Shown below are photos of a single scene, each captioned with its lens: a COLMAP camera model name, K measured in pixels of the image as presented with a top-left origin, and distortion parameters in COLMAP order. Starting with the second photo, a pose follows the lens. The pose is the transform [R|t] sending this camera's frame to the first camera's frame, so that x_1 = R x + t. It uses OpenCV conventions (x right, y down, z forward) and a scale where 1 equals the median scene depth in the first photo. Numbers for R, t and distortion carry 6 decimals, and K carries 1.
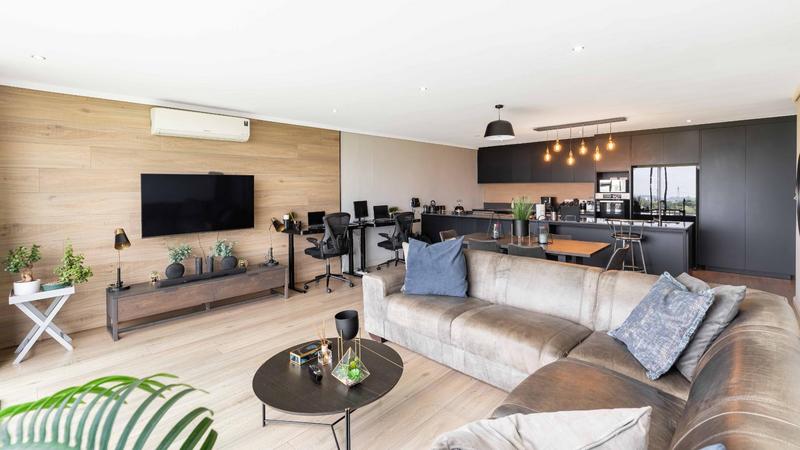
lens RADIAL K [[360.0, 0, 400.7], [0, 360.0, 185.8], [0, 0, 1]] dist [0.000093, 0.000173]
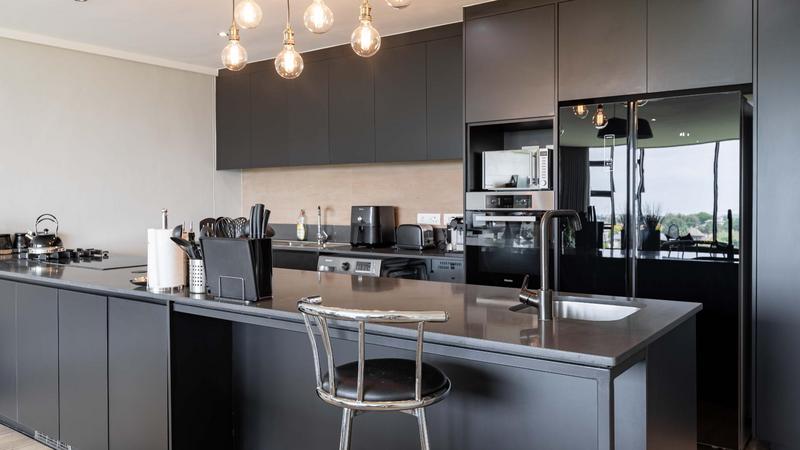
lens RADIAL K [[643.0, 0, 401.3], [0, 643.0, 202.1], [0, 0, 1]] dist [0.005587, -0.001928]
pose [[0.992858, 0.001269, 0.119296, 0.511003], [-0.002981, 0.999895, 0.014175, 0.025752], [-0.119266, -0.014429, 0.992758, 0.541494]]
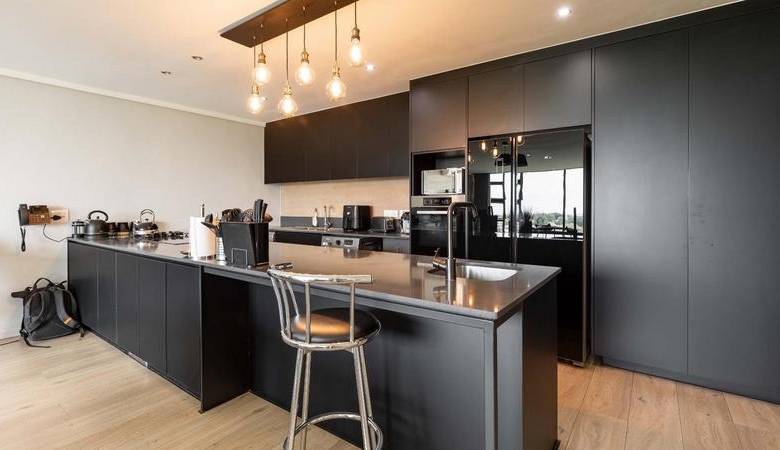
lens RADIAL K [[360.6, 0, 391.6], [0, 360.6, 206.1], [0, 0, 1]] dist [0.002689, -0.000046]
pose [[0.991450, 0.003314, 0.130441, 0.548406], [-0.004886, 0.999919, 0.011737, 0.034819], [-0.130392, -0.012274, 0.991387, 0.610119]]
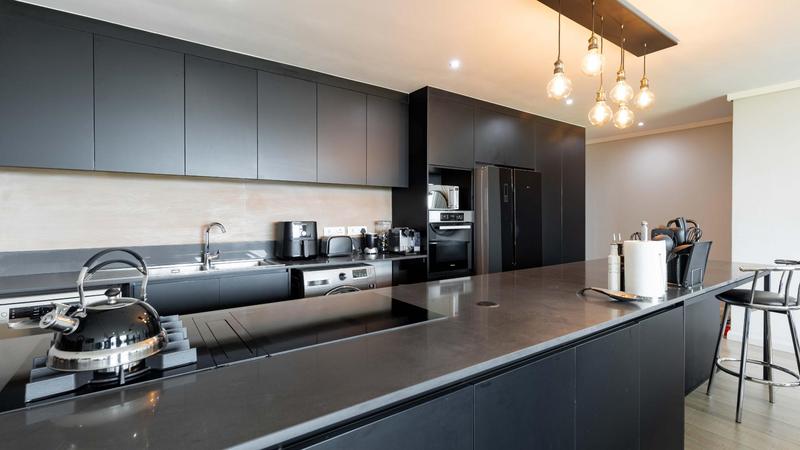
lens RADIAL K [[360.0, 0, 400.6], [0, 360.0, 218.6], [0, 0, 1]] dist [-0.000152, 0.000100]
pose [[0.196117, -0.003316, 0.980575, 0.088155], [-0.008174, 0.999954, 0.005017, 0.034538], [-0.980546, -0.008999, 0.196081, 1.145909]]
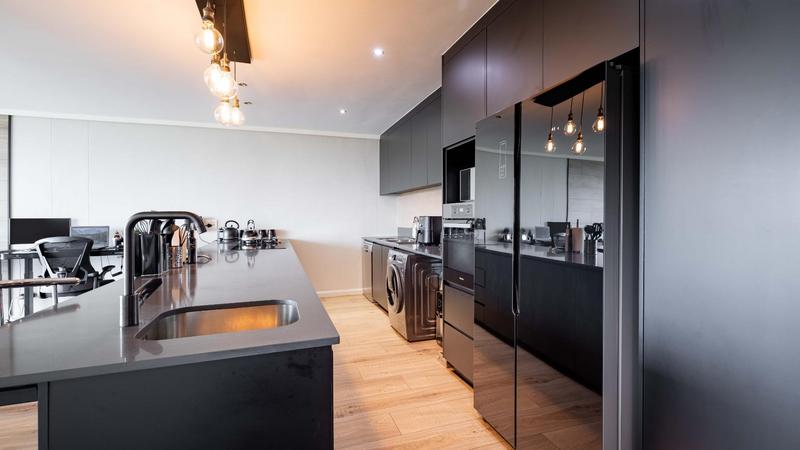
lens RADIAL K [[360.0, 0, 400.6], [0, 360.0, 218.6], [0, 0, 1]] dist [-0.000152, 0.000100]
pose [[0.883424, 0.004973, -0.468549, 0.840491], [0.003276, 0.999854, 0.016789, 0.036047], [0.468564, -0.016367, 0.883278, 0.767717]]
